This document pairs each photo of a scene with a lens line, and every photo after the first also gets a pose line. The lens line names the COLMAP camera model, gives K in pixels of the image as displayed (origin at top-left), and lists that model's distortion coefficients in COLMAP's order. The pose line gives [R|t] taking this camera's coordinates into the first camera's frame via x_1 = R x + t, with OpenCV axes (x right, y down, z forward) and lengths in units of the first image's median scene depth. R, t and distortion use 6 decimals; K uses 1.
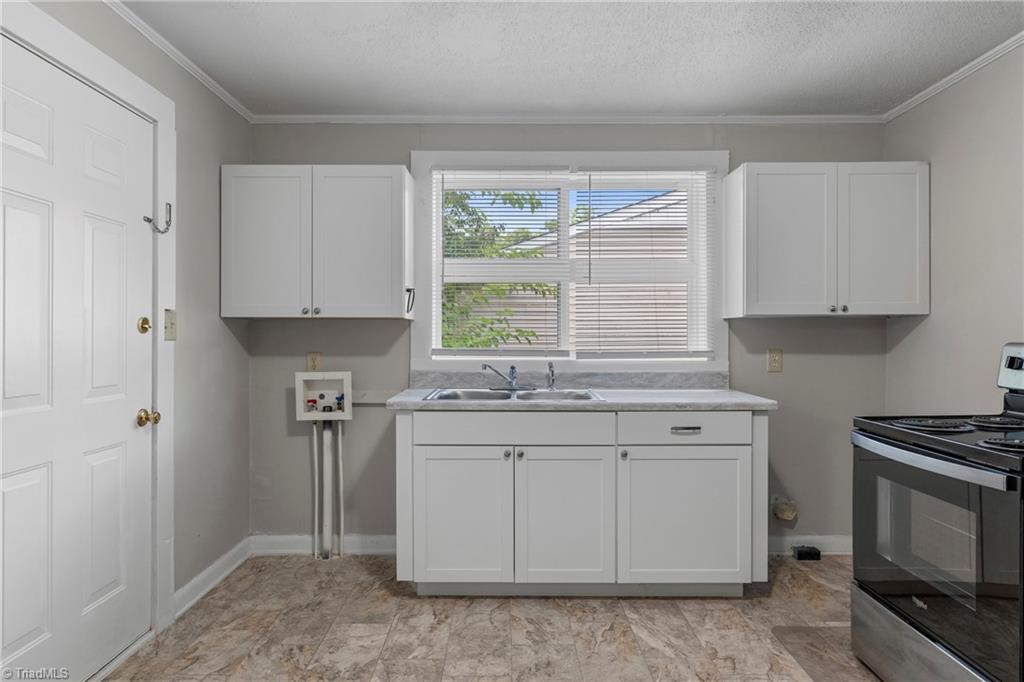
lens RADIAL K [[601.4, 0, 512.2], [0, 601.4, 339.5], [0, 0, 1]] dist [-0.001252, -0.000721]
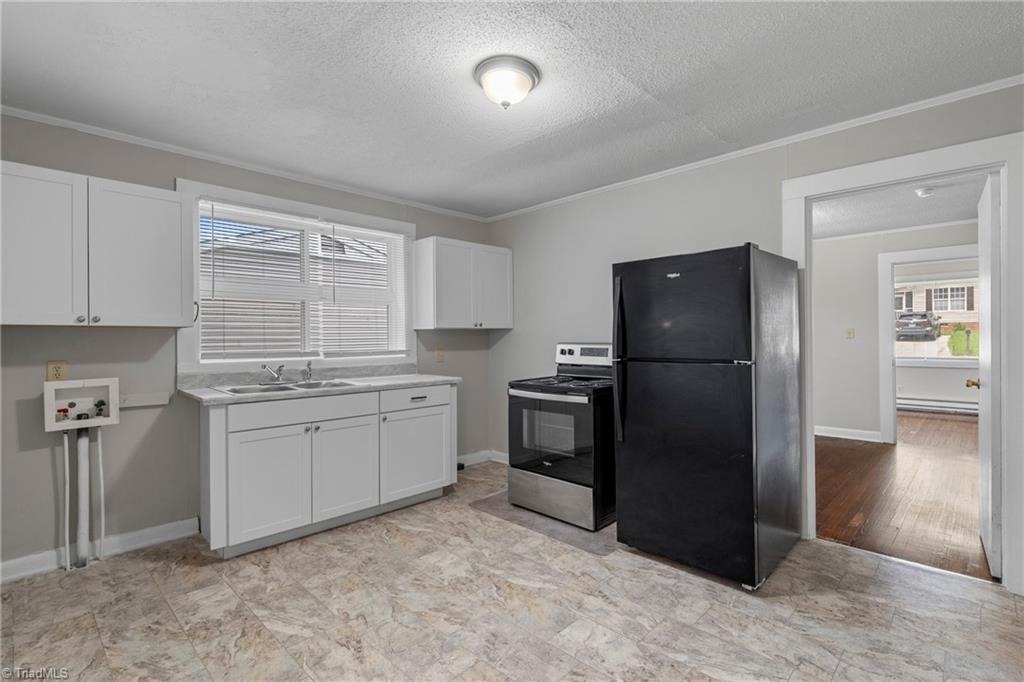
lens RADIAL K [[477.0, 0, 521.8], [0, 477.0, 338.4], [0, 0, 1]] dist [-0.023083, 0.004438]
pose [[0.686854, -0.004852, 0.726779, -0.441815], [0.011169, 0.999930, -0.003880, -0.004257], [-0.726710, 0.010782, 0.686860, -0.081976]]
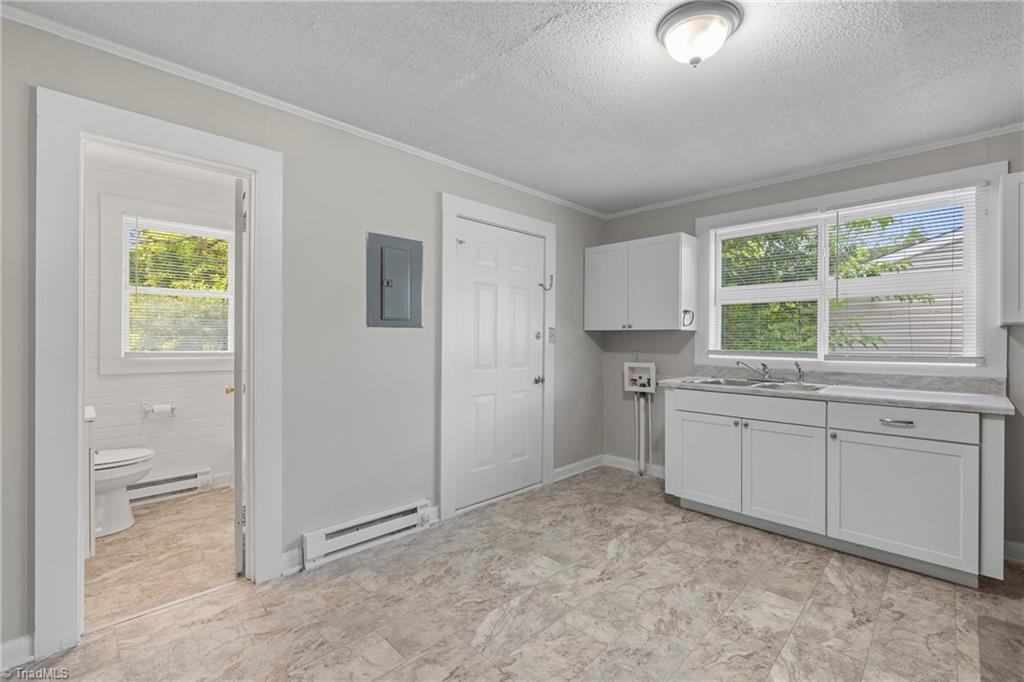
lens RADIAL K [[448.3, 0, 510.8], [0, 448.3, 341.9], [0, 0, 1]] dist [-0.004691, -0.001104]
pose [[0.703581, 0.006929, -0.710581, 0.368856], [-0.008658, 0.999962, 0.001178, -0.001974], [0.710562, 0.005323, 0.703615, -0.144828]]
